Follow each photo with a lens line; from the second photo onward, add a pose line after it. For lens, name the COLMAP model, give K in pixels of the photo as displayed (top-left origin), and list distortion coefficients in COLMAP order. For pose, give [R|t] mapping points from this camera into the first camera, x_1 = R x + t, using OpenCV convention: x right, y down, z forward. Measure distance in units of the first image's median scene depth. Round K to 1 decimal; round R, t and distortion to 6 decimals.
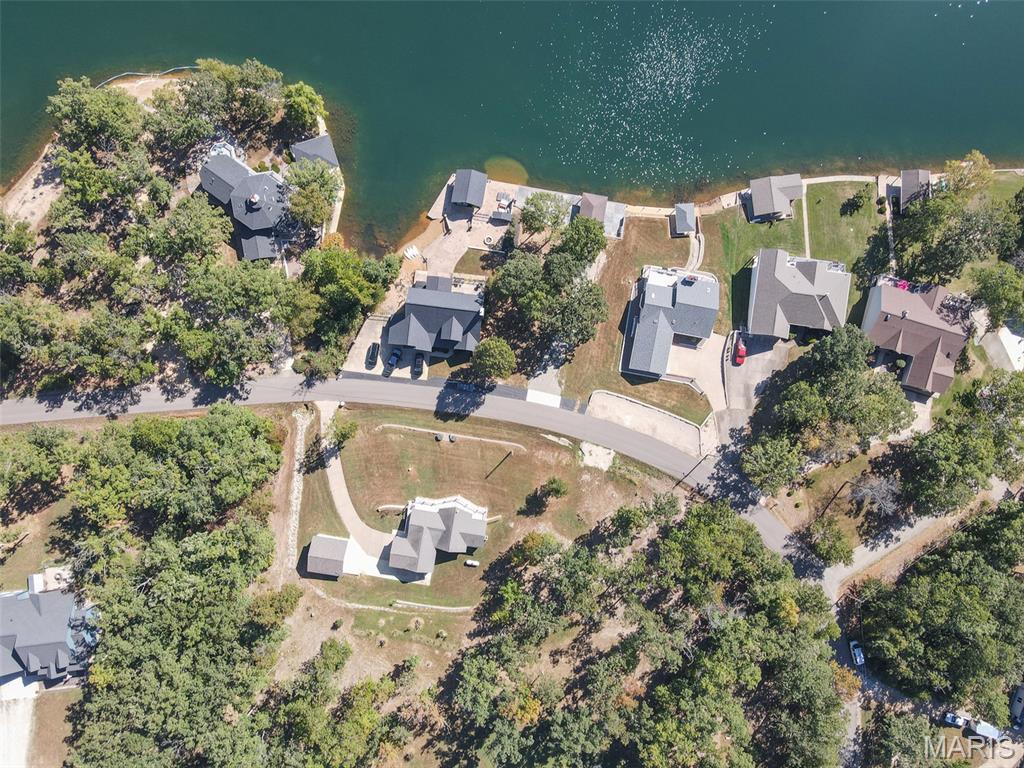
lens RADIAL K [[757.0, 0, 512.0], [0, 757.0, 384.0], [0, 0, 1]] dist [-0.001176, -0.000570]
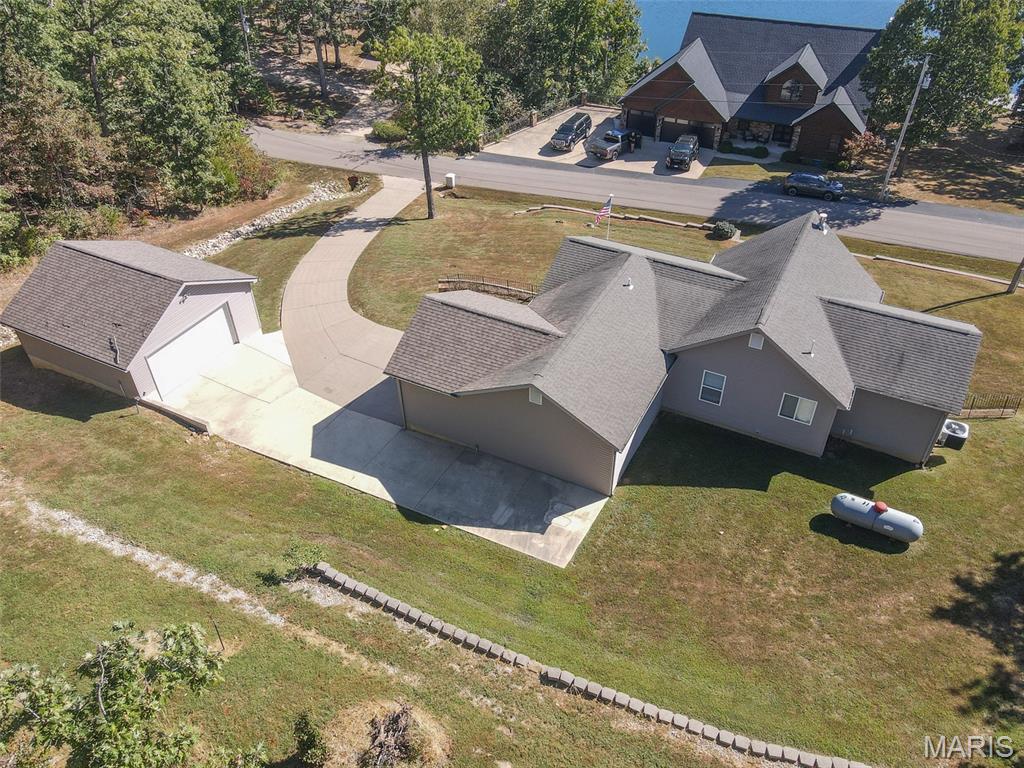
lens RADIAL K [[788.6, 0, 512.0], [0, 788.6, 384.0], [0, 0, 1]] dist [0.001623, 0.001074]
pose [[0.948218, 0.169425, -0.268659, -0.080543], [-0.314250, 0.623321, -0.716043, 0.344734], [0.046145, 0.763391, 0.644286, 0.840823]]
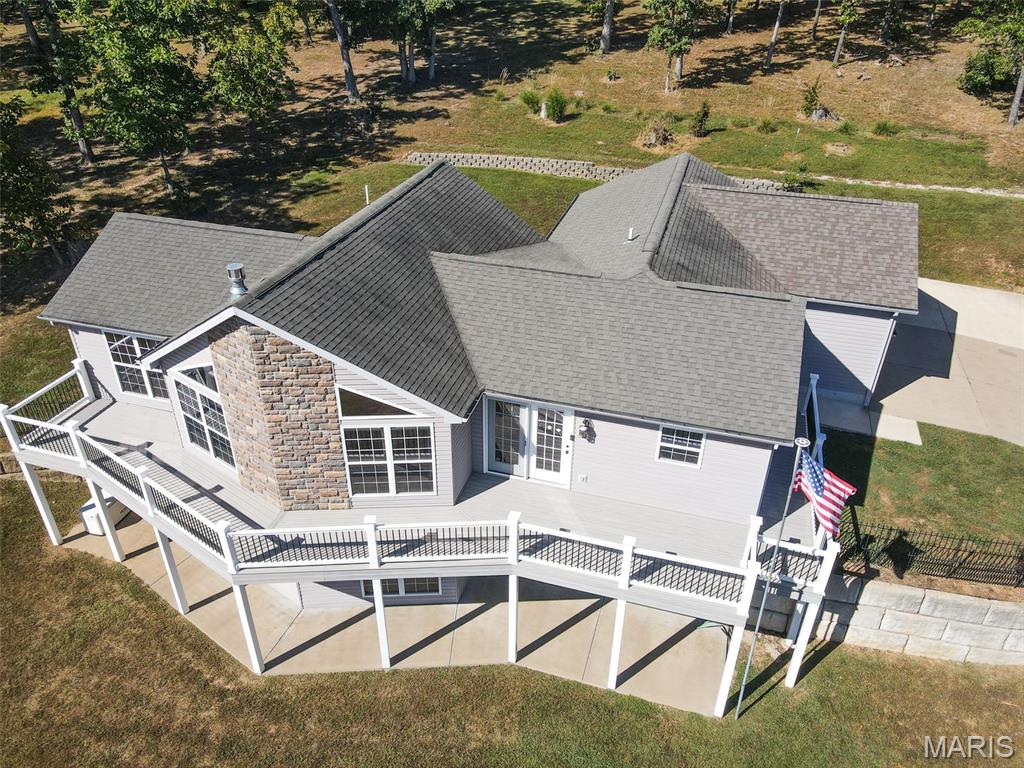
lens RADIAL K [[757.0, 0, 512.0], [0, 757.0, 384.0], [0, 0, 1]] dist [-0.001176, -0.000570]
pose [[-0.991259, -0.096324, 0.090156, -0.103176], [0.126014, -0.488850, 0.863218, 0.089191], [-0.039075, 0.867034, 0.496715, 0.910034]]
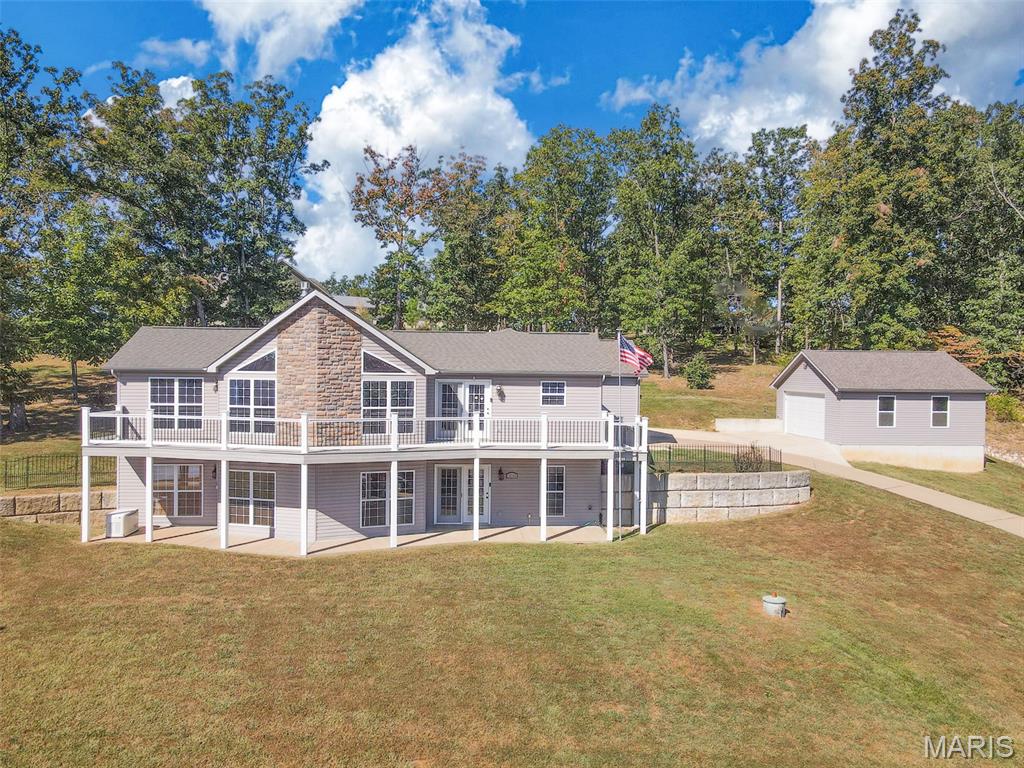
lens RADIAL K [[757.0, 0, 512.0], [0, 757.0, 384.0], [0, 0, 1]] dist [-0.001176, -0.000570]
pose [[-0.971886, -0.032133, -0.233249, -0.072503], [-0.234160, 0.028267, 0.971787, 0.019185], [-0.024633, 0.999084, -0.034996, 0.960288]]
